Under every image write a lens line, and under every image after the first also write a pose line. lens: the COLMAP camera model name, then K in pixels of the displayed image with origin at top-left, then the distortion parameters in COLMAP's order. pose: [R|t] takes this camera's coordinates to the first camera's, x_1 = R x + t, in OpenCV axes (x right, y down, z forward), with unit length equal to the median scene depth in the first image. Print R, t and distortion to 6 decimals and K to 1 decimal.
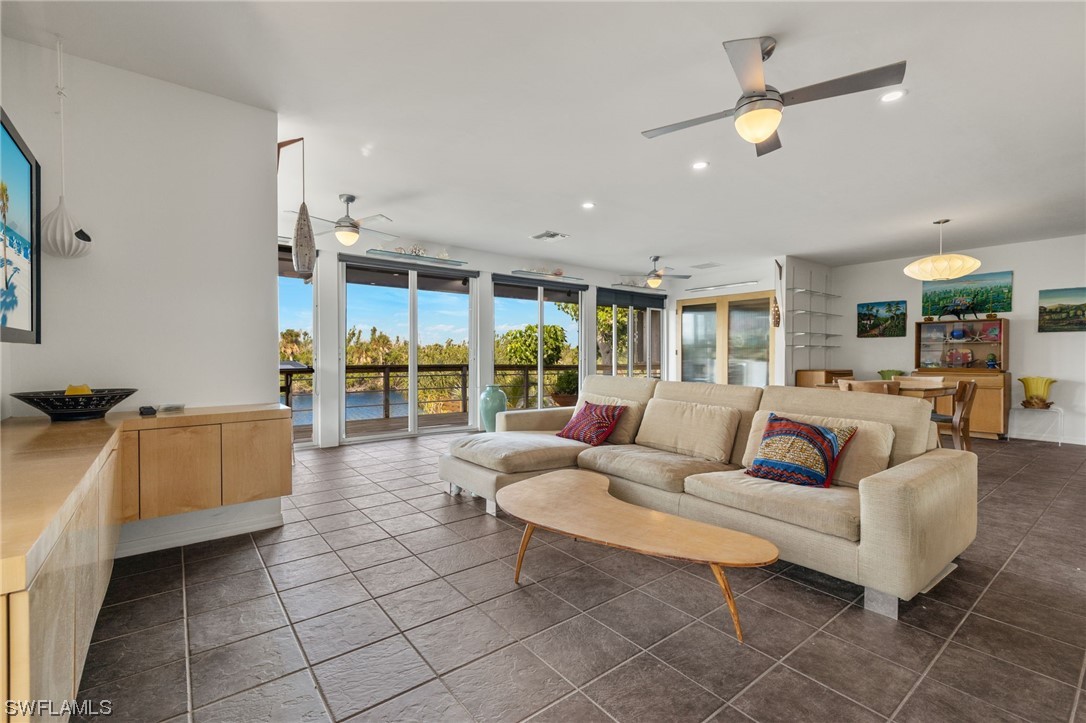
lens RADIAL K [[465.0, 0, 543.8], [0, 465.0, 356.9], [0, 0, 1]] dist [0.005730, -0.003240]
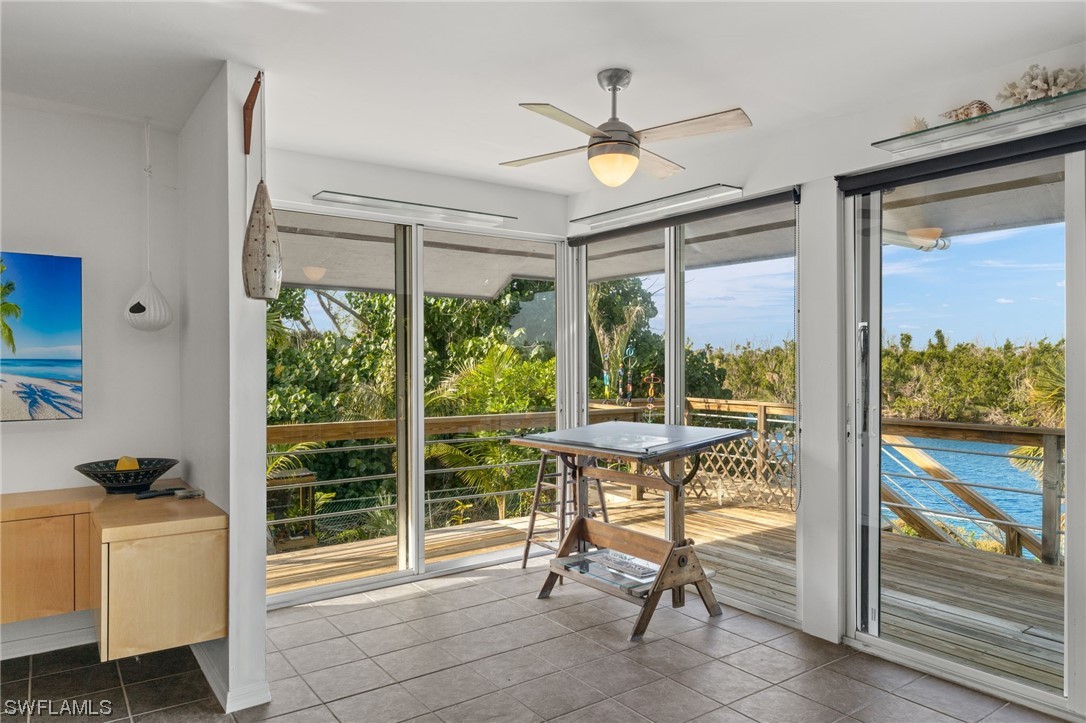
lens RADIAL K [[711.5, 0, 540.0], [0, 711.5, 368.4], [0, 0, 1]] dist [0.006448, -0.002815]
pose [[-0.040338, 0.007828, -0.999155, 0.158671], [-0.003725, 0.999961, 0.007984, -0.042988], [0.999179, 0.004044, -0.040308, 0.583427]]
